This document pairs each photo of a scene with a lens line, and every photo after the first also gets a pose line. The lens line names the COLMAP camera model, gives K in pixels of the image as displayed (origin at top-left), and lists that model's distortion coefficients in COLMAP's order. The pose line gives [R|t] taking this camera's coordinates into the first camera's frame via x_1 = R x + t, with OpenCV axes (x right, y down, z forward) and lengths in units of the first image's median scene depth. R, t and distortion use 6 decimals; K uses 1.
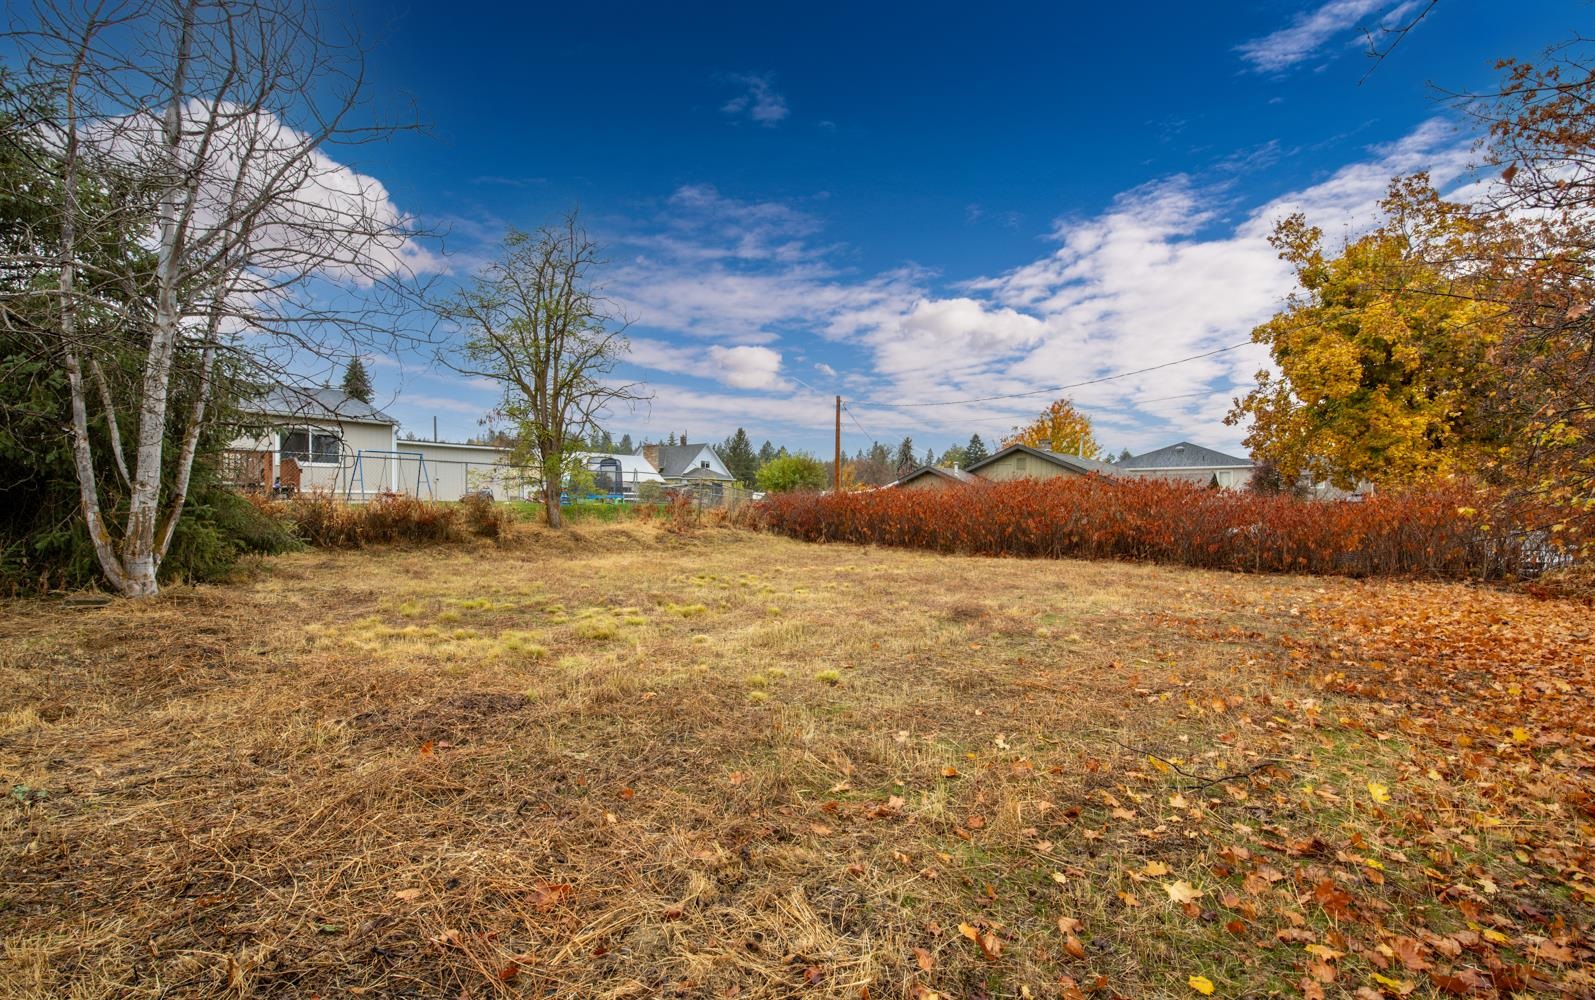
lens RADIAL K [[773.6, 0, 795.2], [0, 773.6, 498.5], [0, 0, 1]] dist [0.003577, 0.000092]
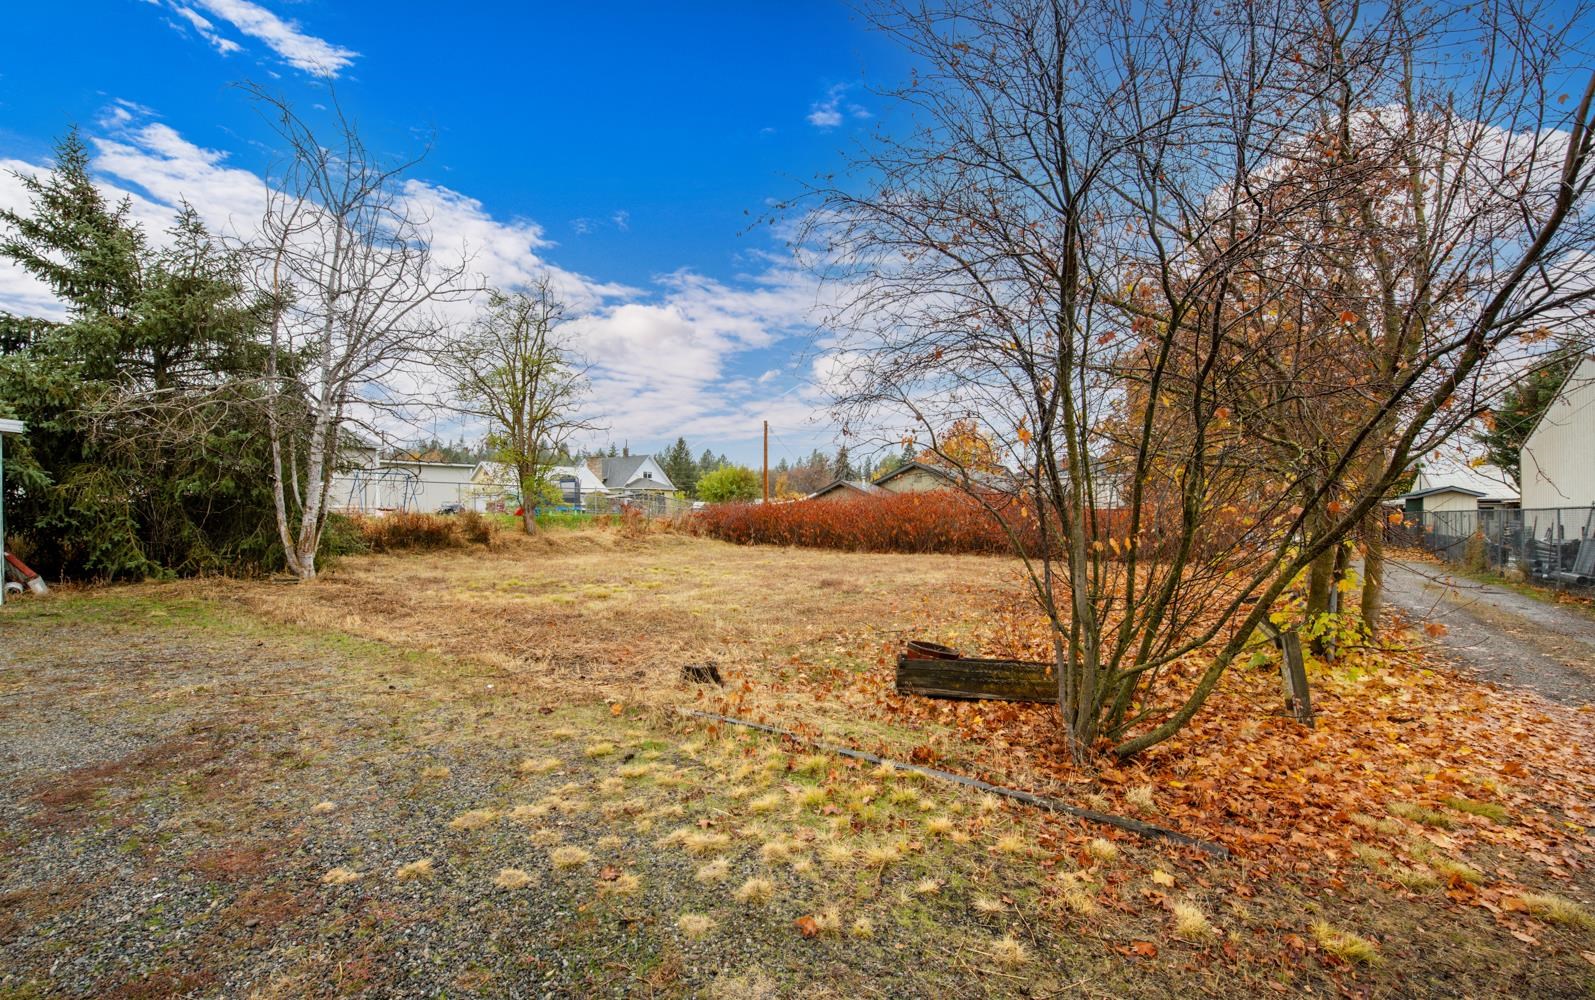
lens RADIAL K [[773.6, 0, 803.8], [0, 773.6, 504.7], [0, 0, 1]] dist [0.003577, 0.000092]
pose [[0.996209, -0.009531, 0.086469, 0.015248], [0.009608, 0.999954, -0.000475, -0.005564], [-0.086460, 0.001304, 0.996254, -0.256336]]
